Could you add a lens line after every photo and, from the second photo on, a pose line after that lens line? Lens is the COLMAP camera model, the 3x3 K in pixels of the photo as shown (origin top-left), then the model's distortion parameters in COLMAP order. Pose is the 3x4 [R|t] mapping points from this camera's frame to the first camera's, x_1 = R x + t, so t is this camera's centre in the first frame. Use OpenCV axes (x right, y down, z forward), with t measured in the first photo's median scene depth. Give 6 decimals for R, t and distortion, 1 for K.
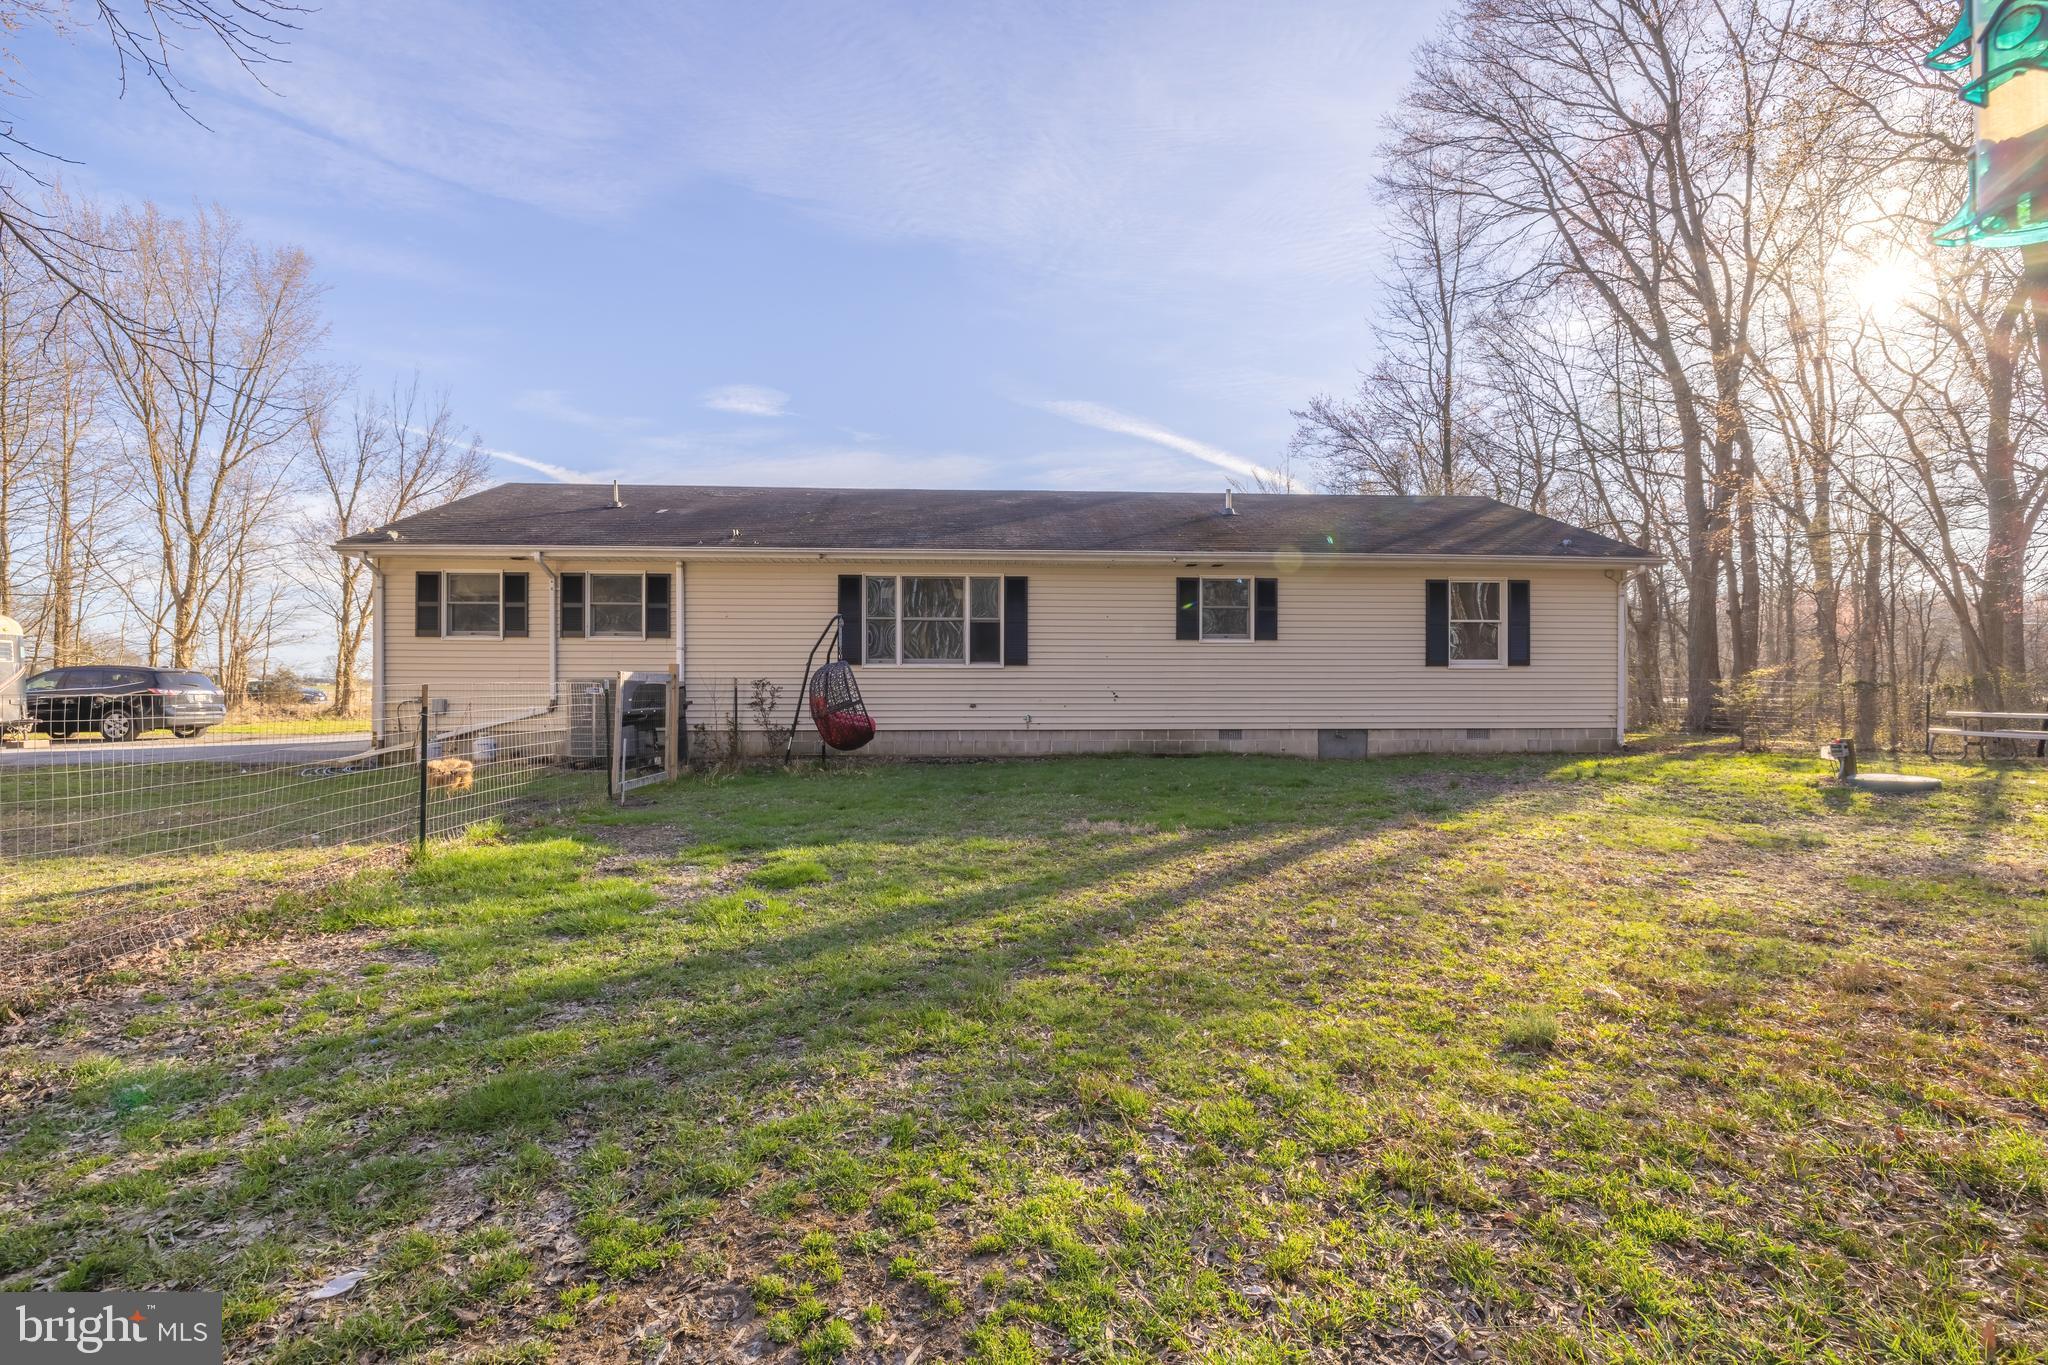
lens RADIAL K [[875.3, 0, 1020.6], [0, 875.3, 686.3], [0, 0, 1]] dist [0.000159, -0.000018]
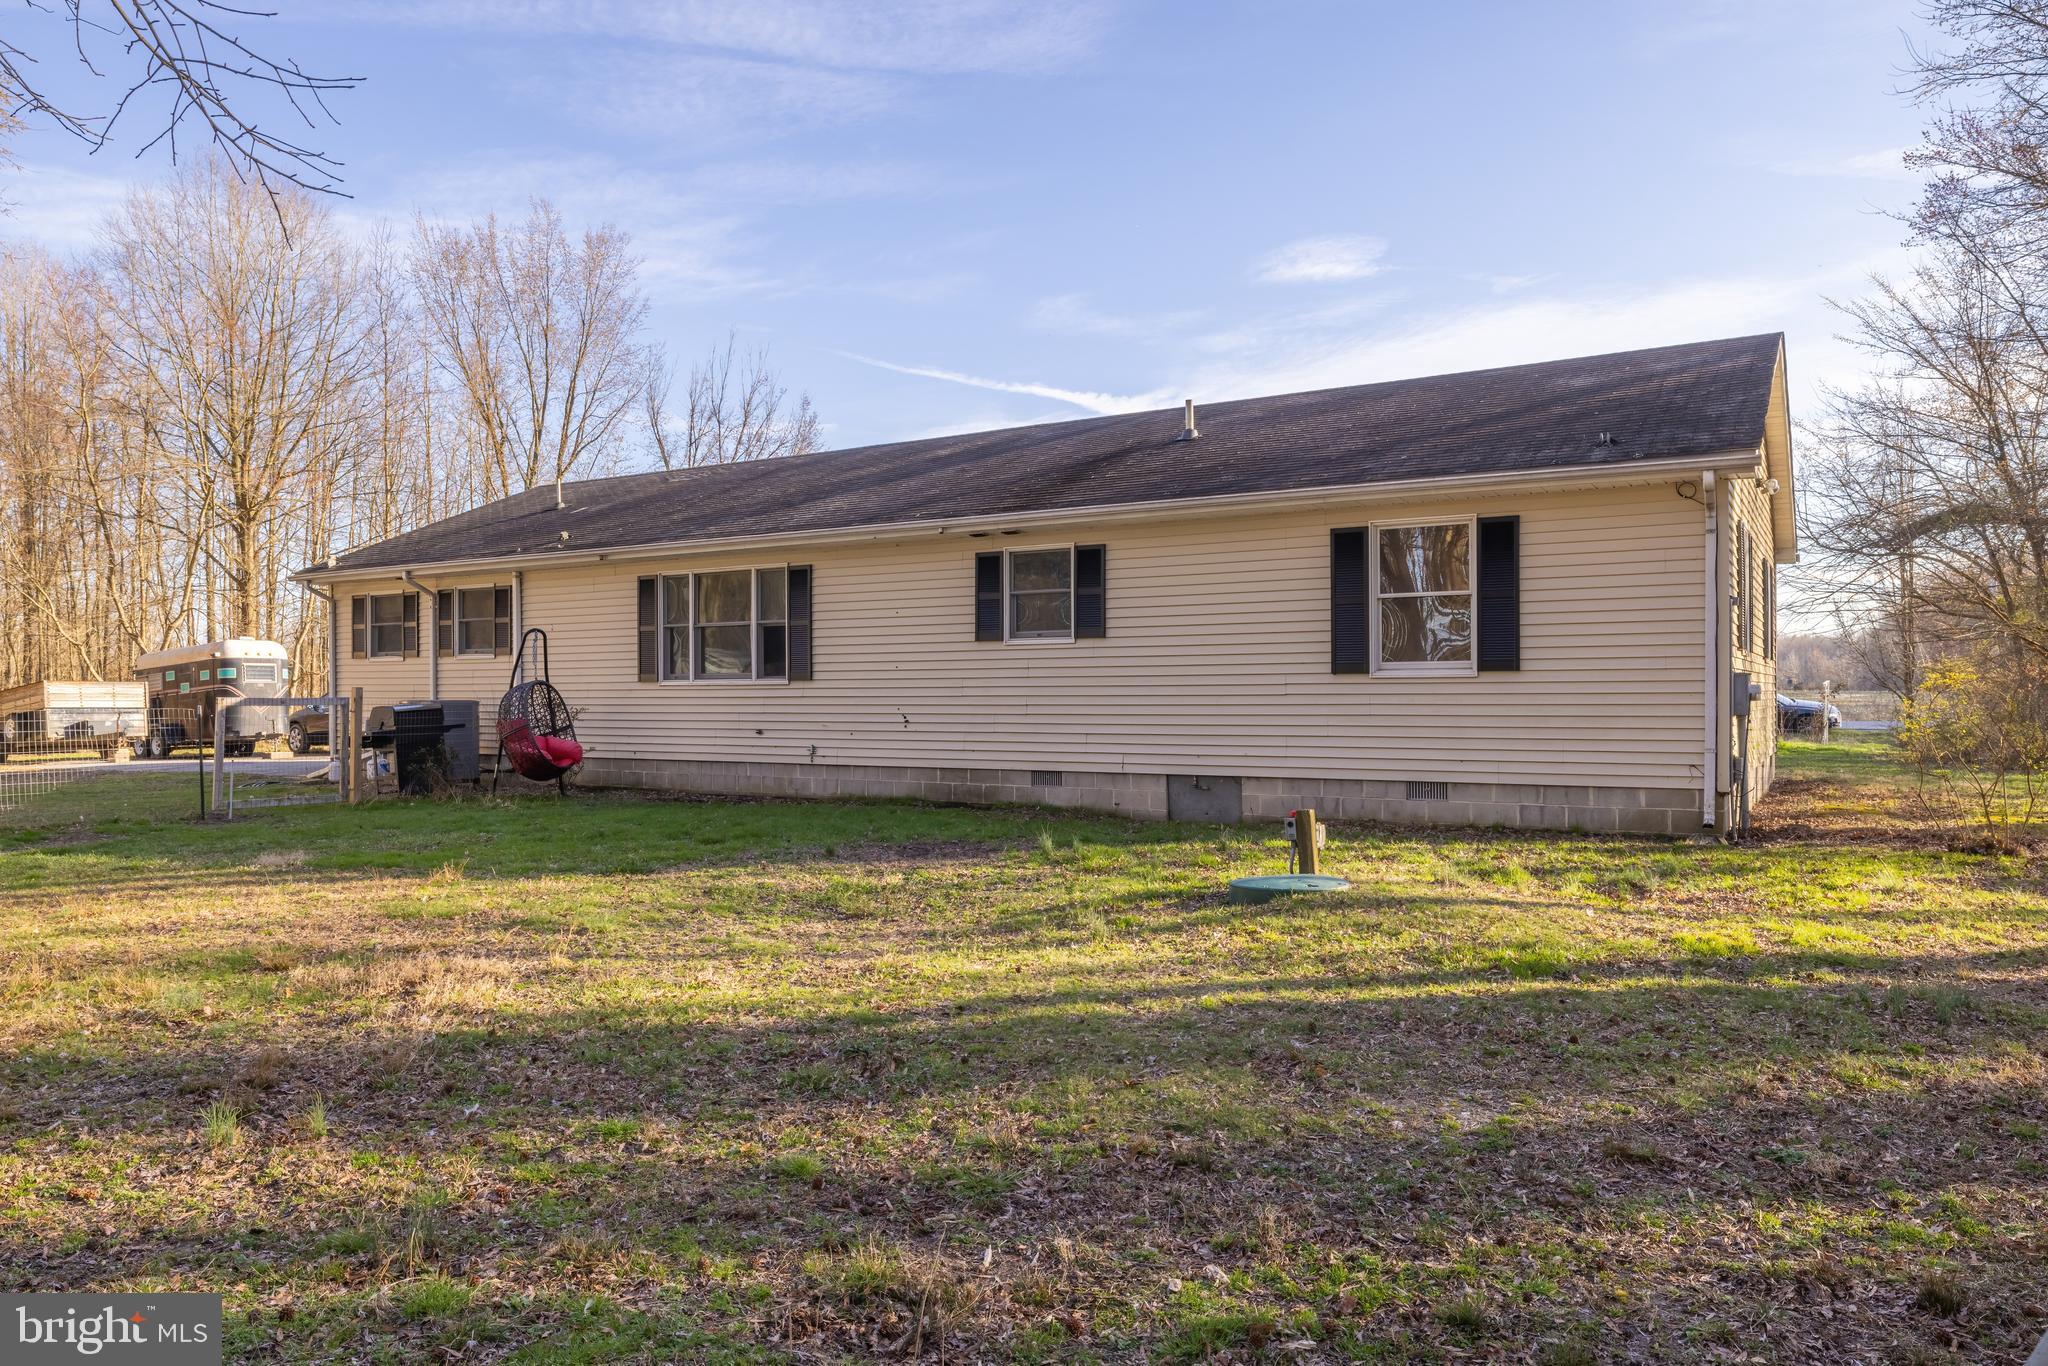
lens RADIAL K [[1494.5, 0, 1024.3], [0, 1494.5, 586.1], [0, 0, 1]] dist [0.005084, 0.000874]
pose [[0.802267, -0.047759, -0.595052, 0.918459], [-0.000657, 0.996723, -0.080883, 0.000132], [0.596965, 0.065281, 0.799607, 0.057632]]
